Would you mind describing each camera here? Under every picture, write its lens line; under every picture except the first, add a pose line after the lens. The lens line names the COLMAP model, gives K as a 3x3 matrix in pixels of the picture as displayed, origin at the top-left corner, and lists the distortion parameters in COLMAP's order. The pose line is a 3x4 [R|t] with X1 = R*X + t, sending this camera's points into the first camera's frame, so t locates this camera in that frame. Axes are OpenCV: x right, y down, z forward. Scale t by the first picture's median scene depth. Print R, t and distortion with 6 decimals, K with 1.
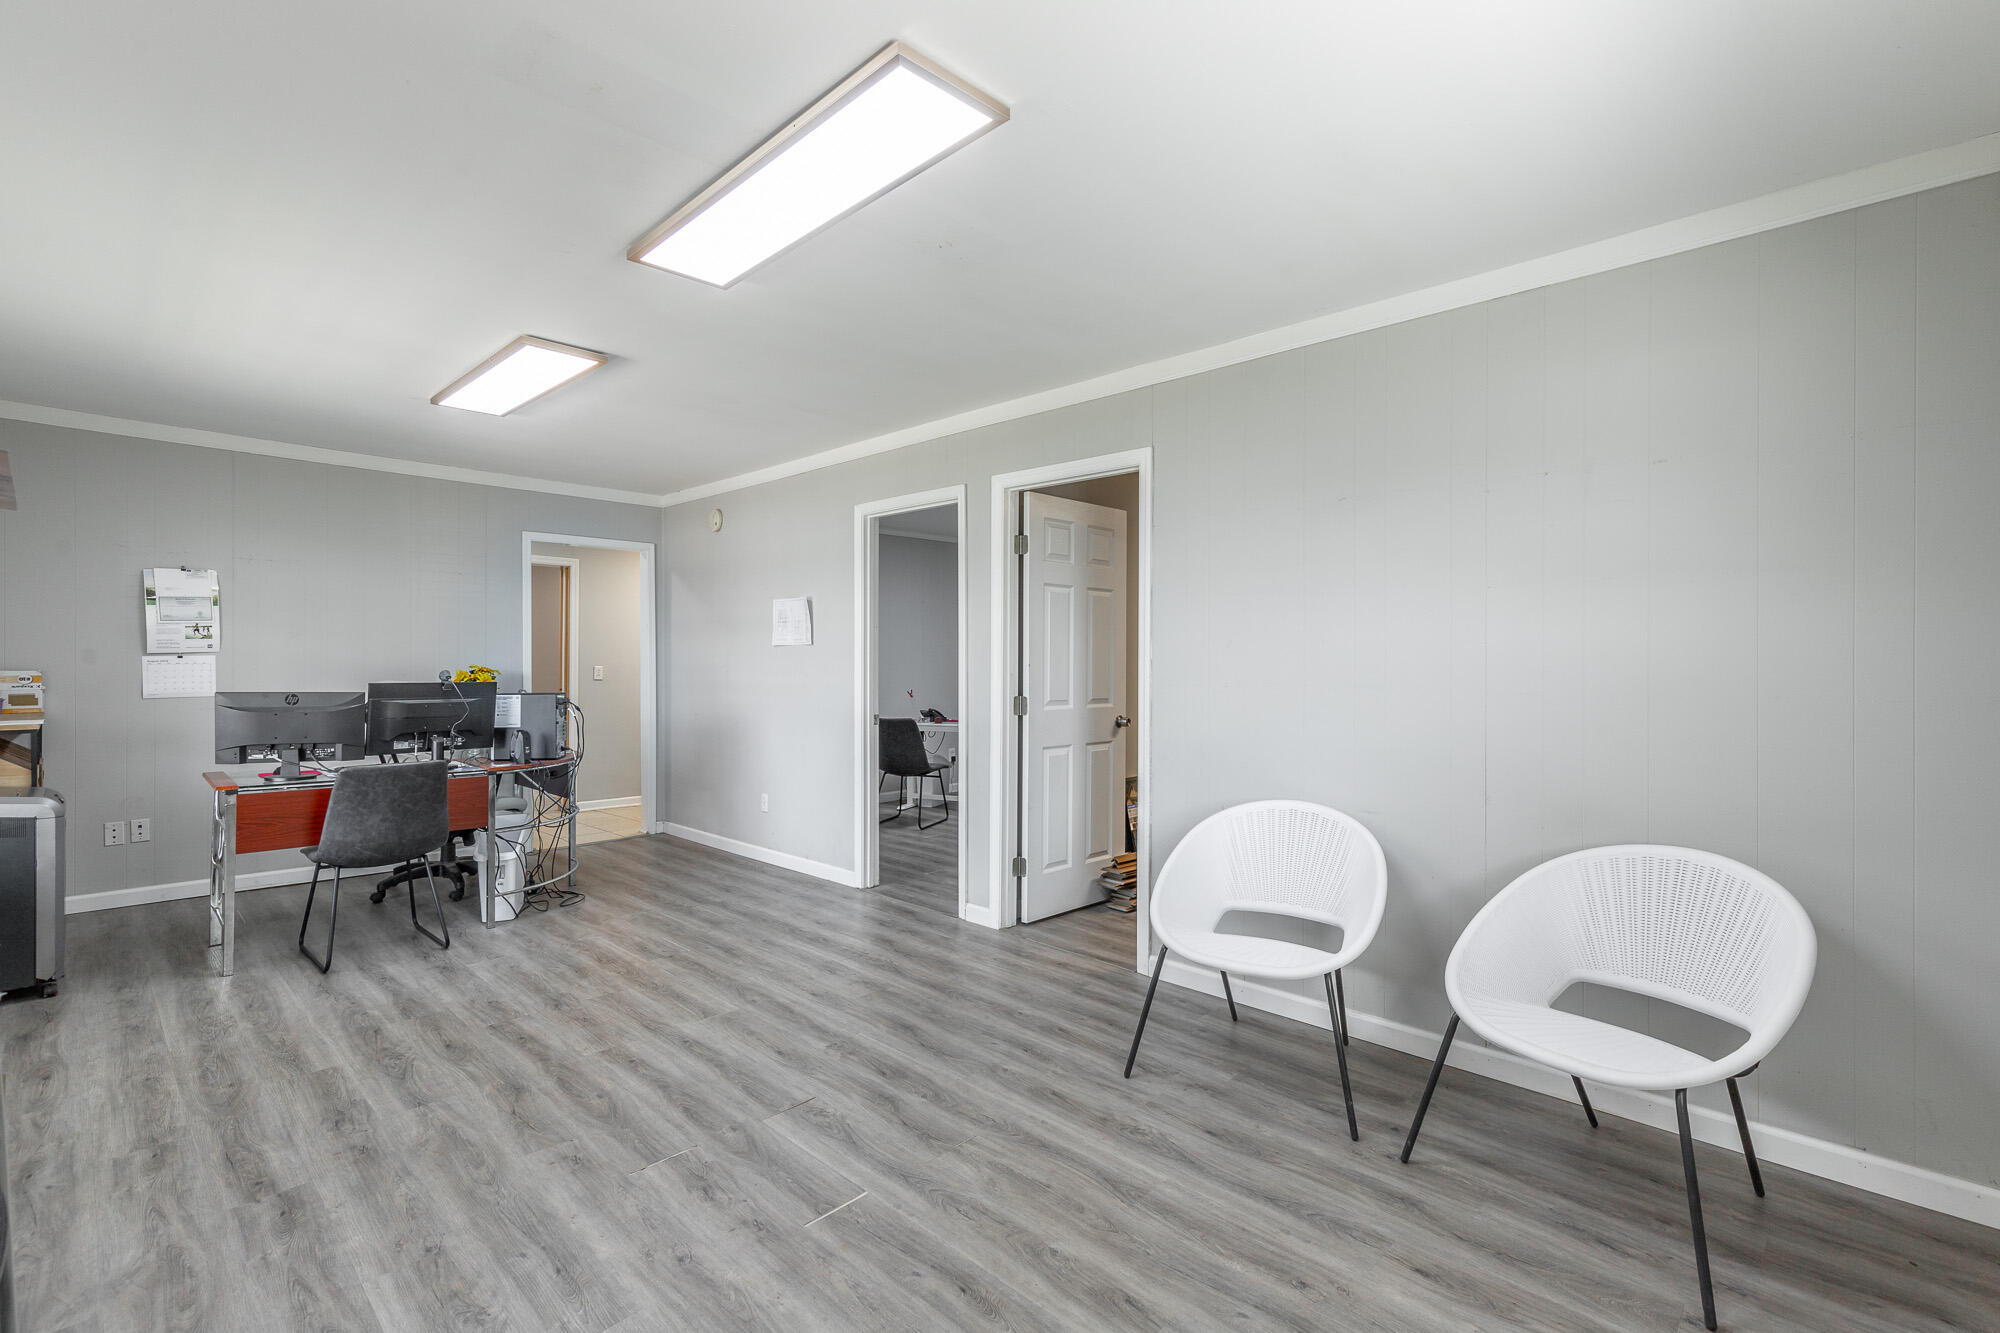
lens RADIAL K [[916.8, 0, 1010.3], [0, 916.8, 662.5], [0, 0, 1]] dist [0.009860, 0.000350]
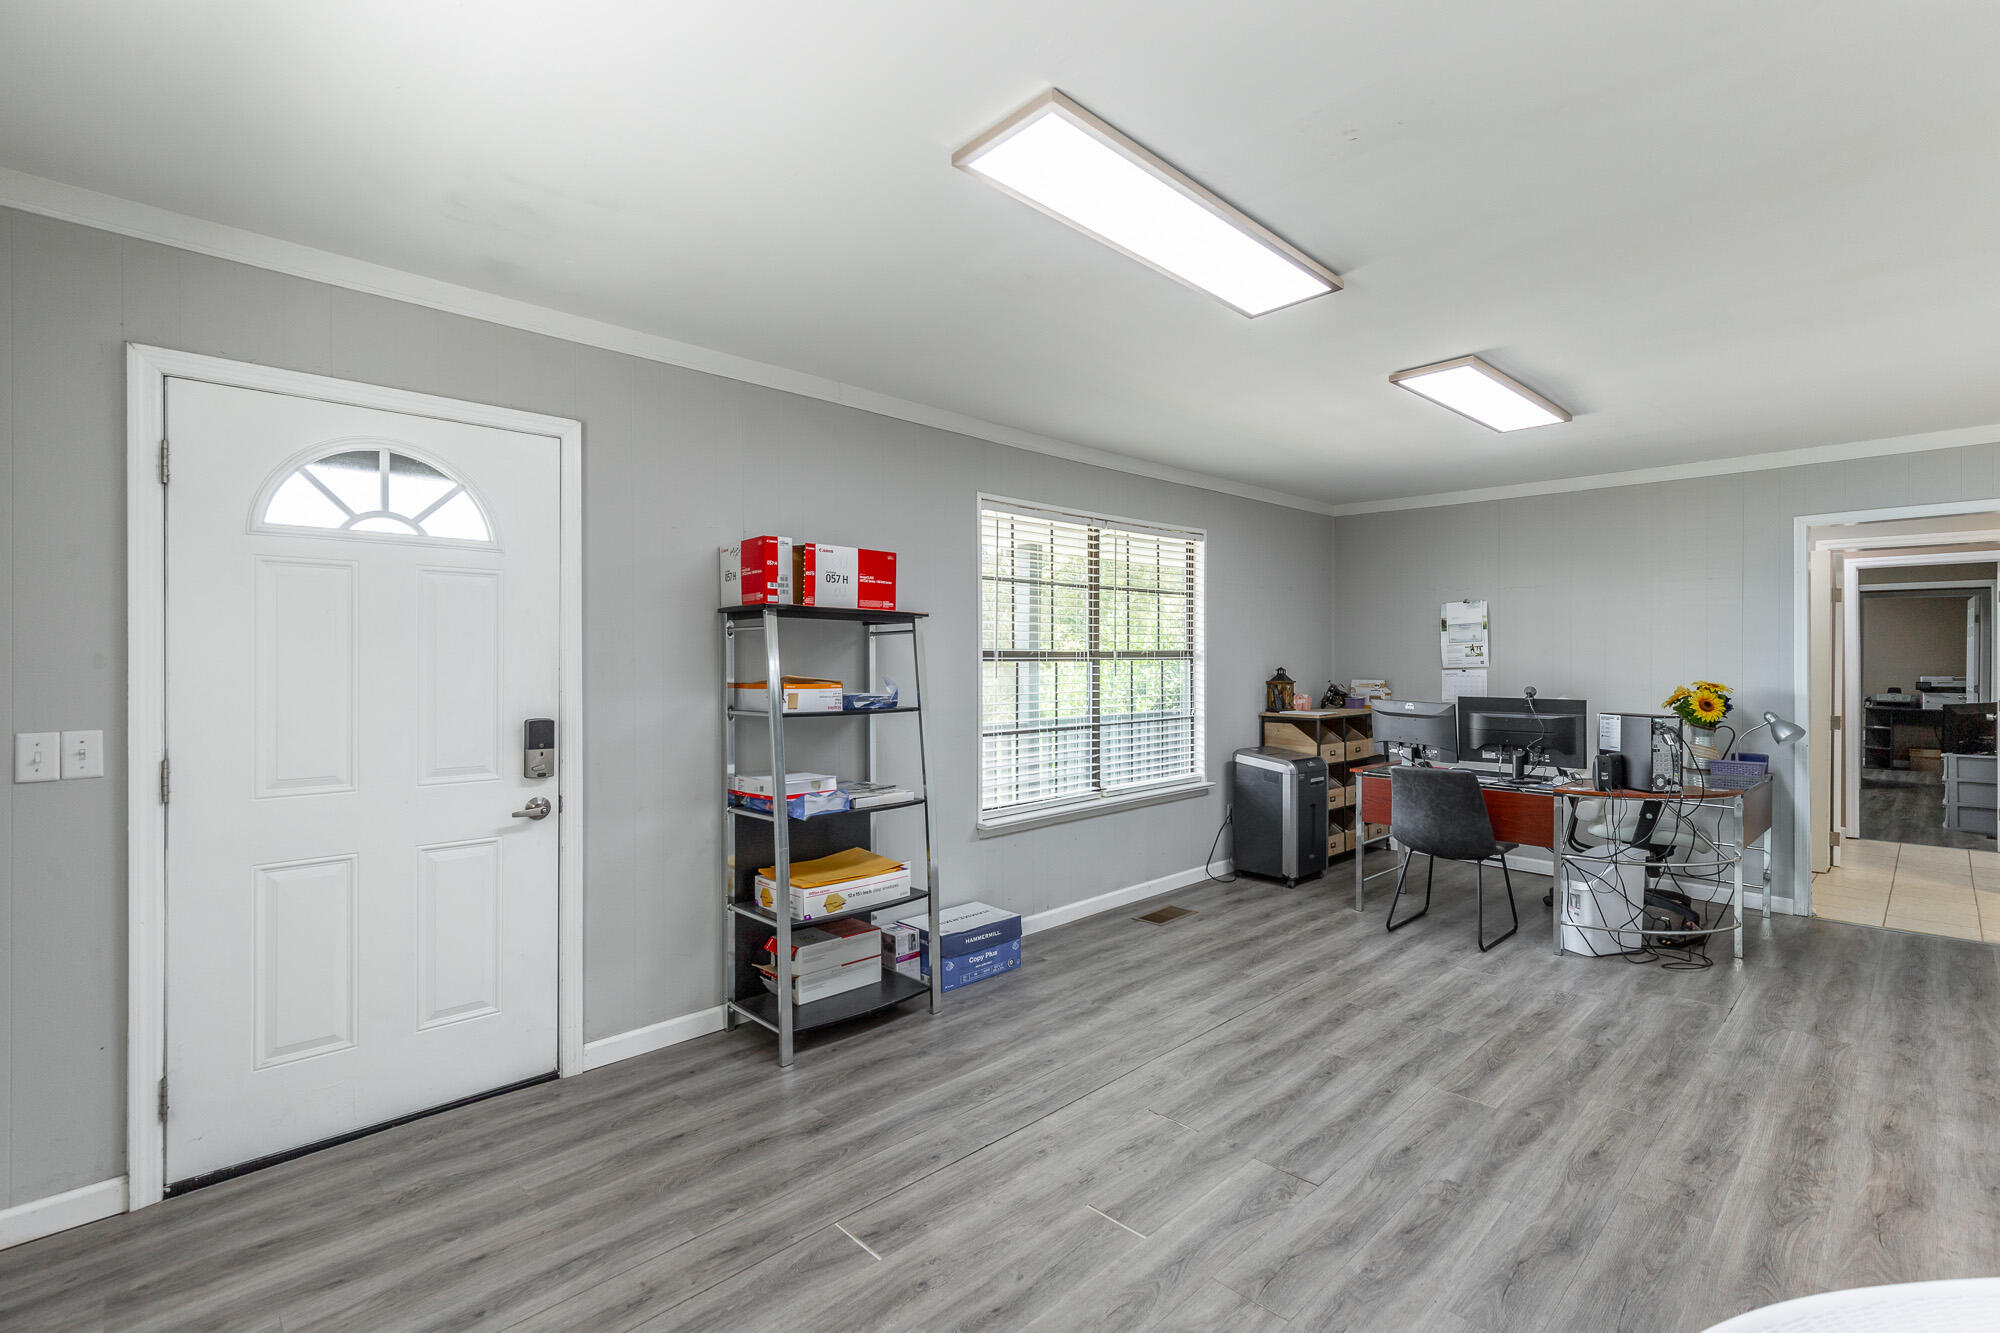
lens RADIAL K [[900.2, 0, 992.6], [0, 900.2, 664.2], [0, 0, 1]] dist [0.009502, -0.000228]
pose [[-0.048093, 0.000256, -0.998843, 0.513591], [-0.004252, 0.999991, 0.000461, -0.017824], [0.998834, 0.004269, -0.048091, 0.564327]]
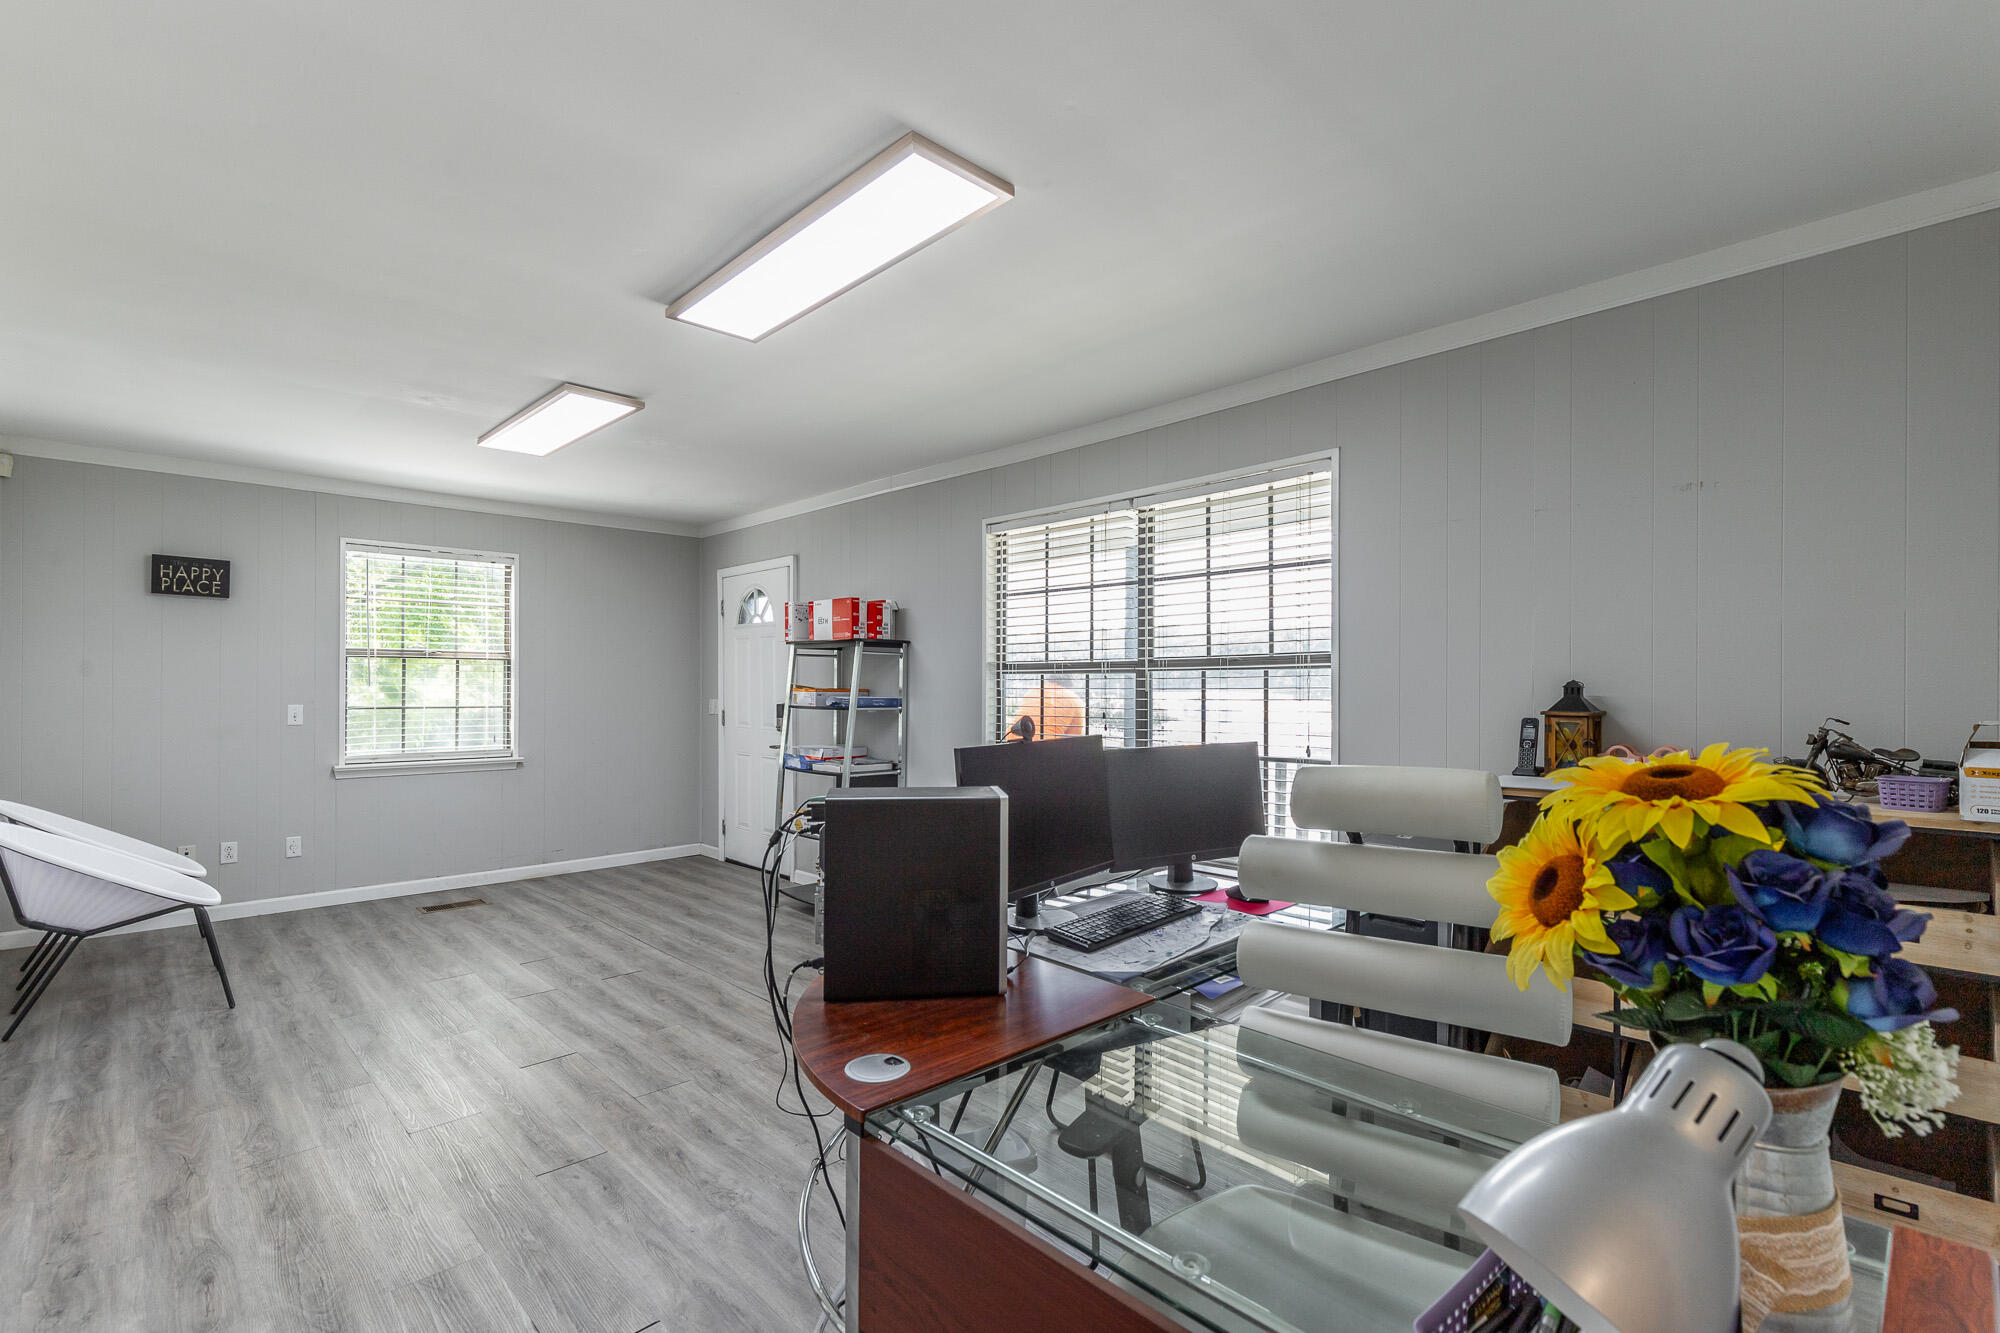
lens RADIAL K [[873.5, 0, 998.1], [0, 873.5, 688.5], [0, 0, 1]] dist [0.011710, -0.000022]
pose [[-0.999755, -0.003430, 0.021856, -0.759537], [-0.003198, 0.999938, 0.010656, -0.013245], [-0.021891, 0.010583, -0.999704, 1.789859]]
